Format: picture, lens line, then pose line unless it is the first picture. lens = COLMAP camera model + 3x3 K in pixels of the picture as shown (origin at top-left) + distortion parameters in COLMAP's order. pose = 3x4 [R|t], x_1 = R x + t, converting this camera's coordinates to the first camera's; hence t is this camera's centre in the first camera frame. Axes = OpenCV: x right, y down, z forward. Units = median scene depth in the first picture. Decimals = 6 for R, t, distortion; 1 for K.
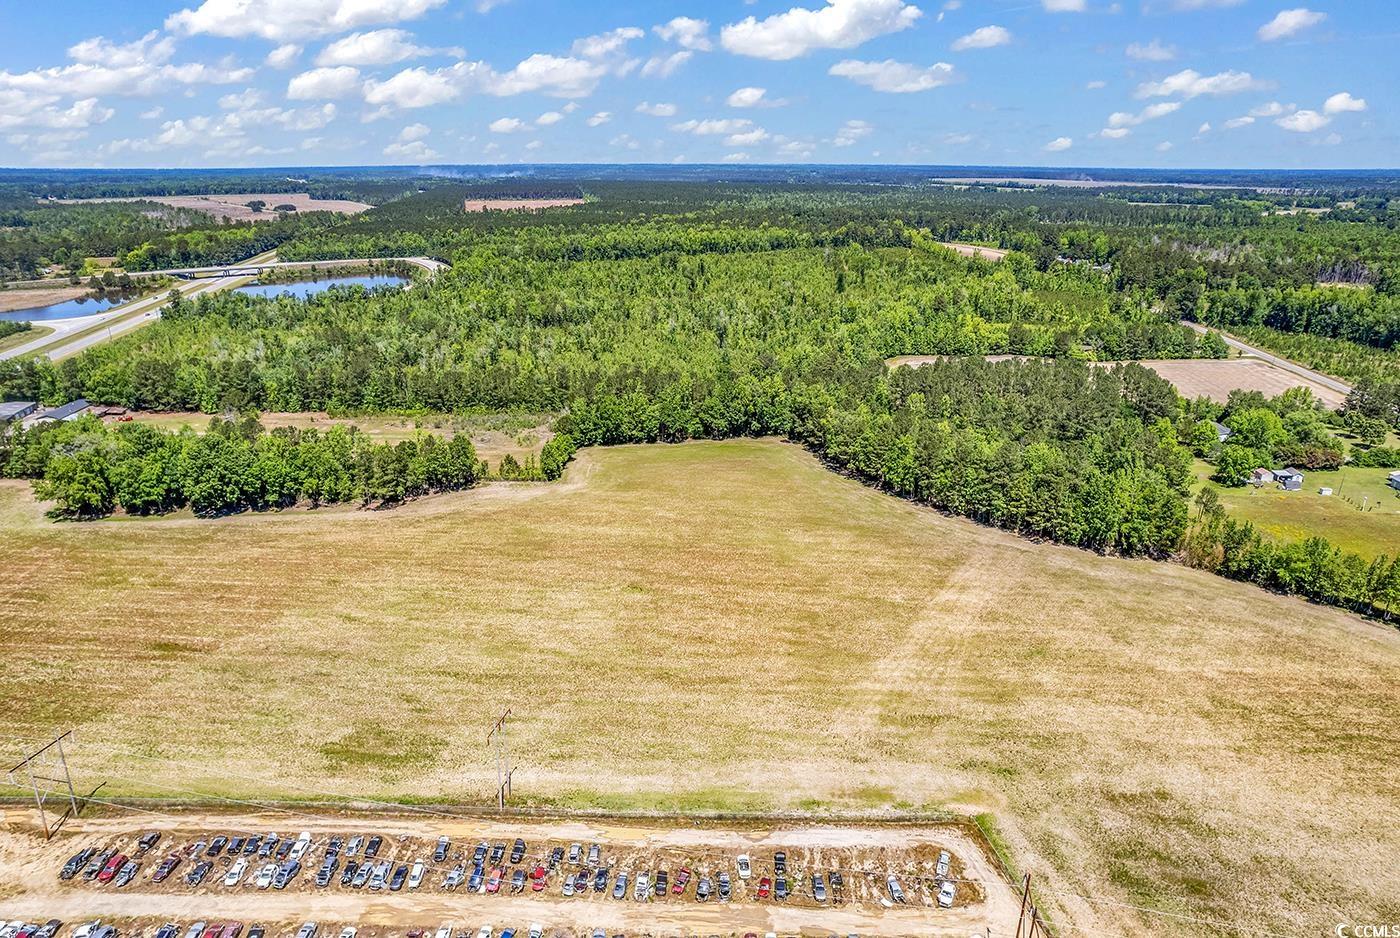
lens RADIAL K [[894.2, 0, 700.0], [0, 894.2, 469.0], [0, 0, 1]] dist [-0.083289, 0.075790]
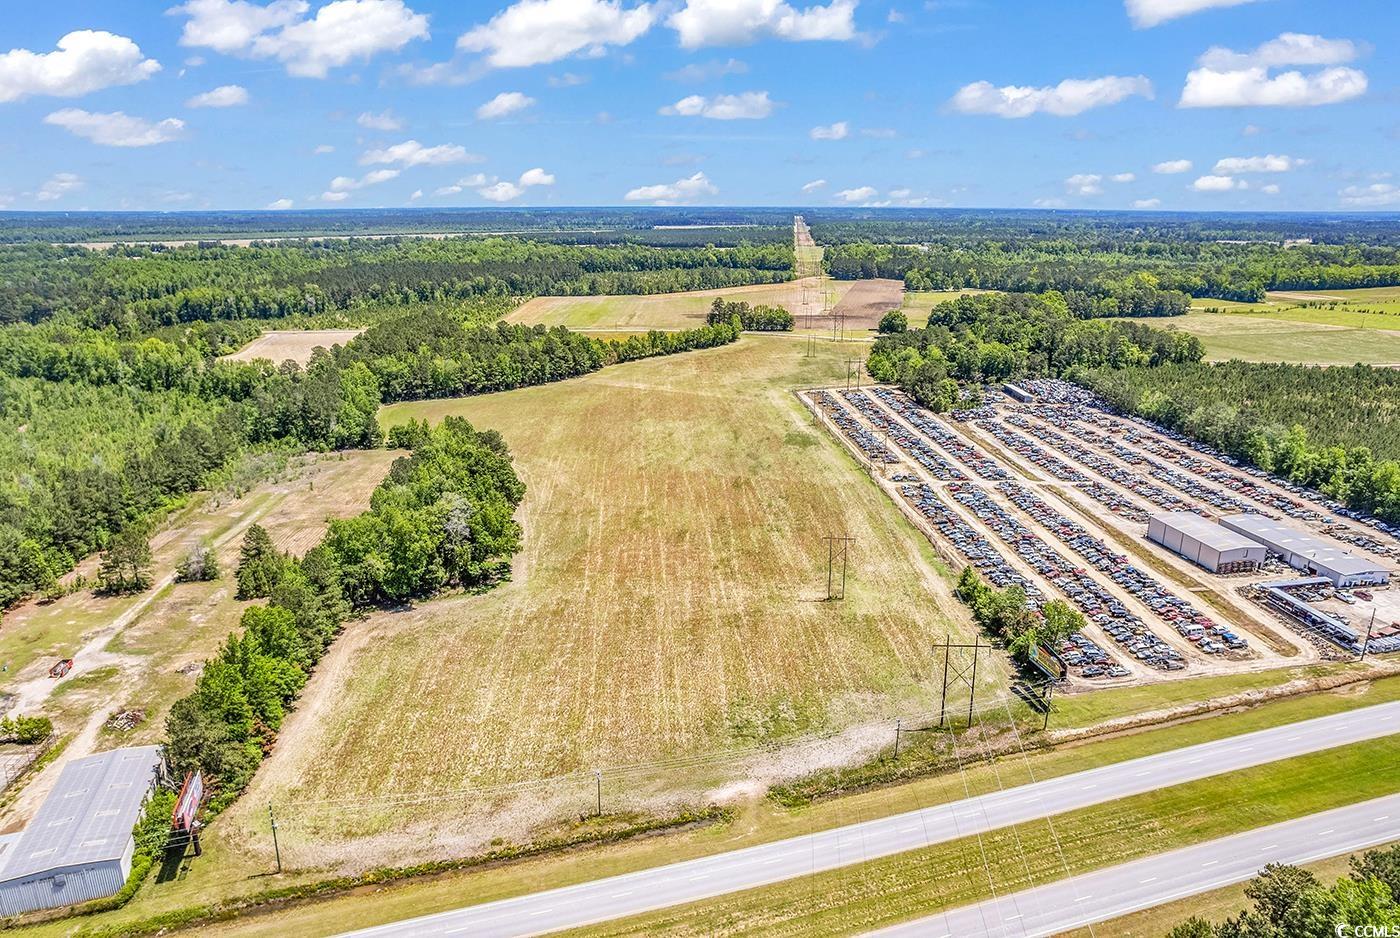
lens RADIAL K [[894.2, 0, 700.0], [0, 894.2, 469.0], [0, 0, 1]] dist [-0.083289, 0.075790]
pose [[-0.104523, -0.287303, 0.952120, -1.429137], [0.327382, 0.894066, 0.305725, -0.228059], [-0.939093, 0.343662, 0.000607, 0.702210]]
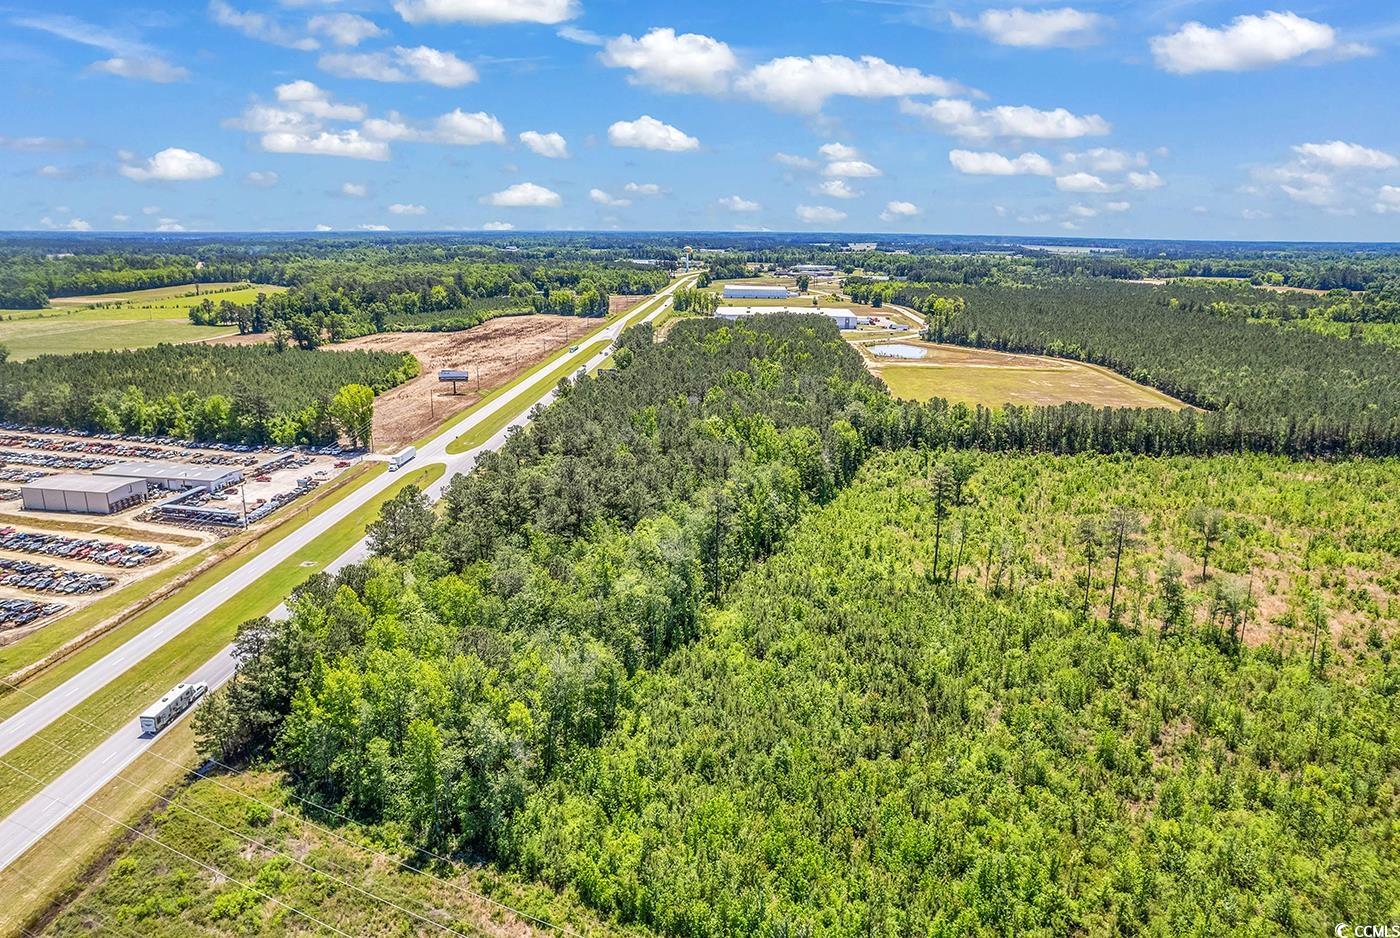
lens RADIAL K [[894.2, 0, 700.0], [0, 894.2, 469.0], [0, 0, 1]] dist [-0.083289, 0.075790]
pose [[-0.966266, -0.077383, 0.245644, -1.507589], [0.074188, 0.829732, 0.553210, -0.207745], [-0.246628, 0.552772, -0.796001, 0.808020]]
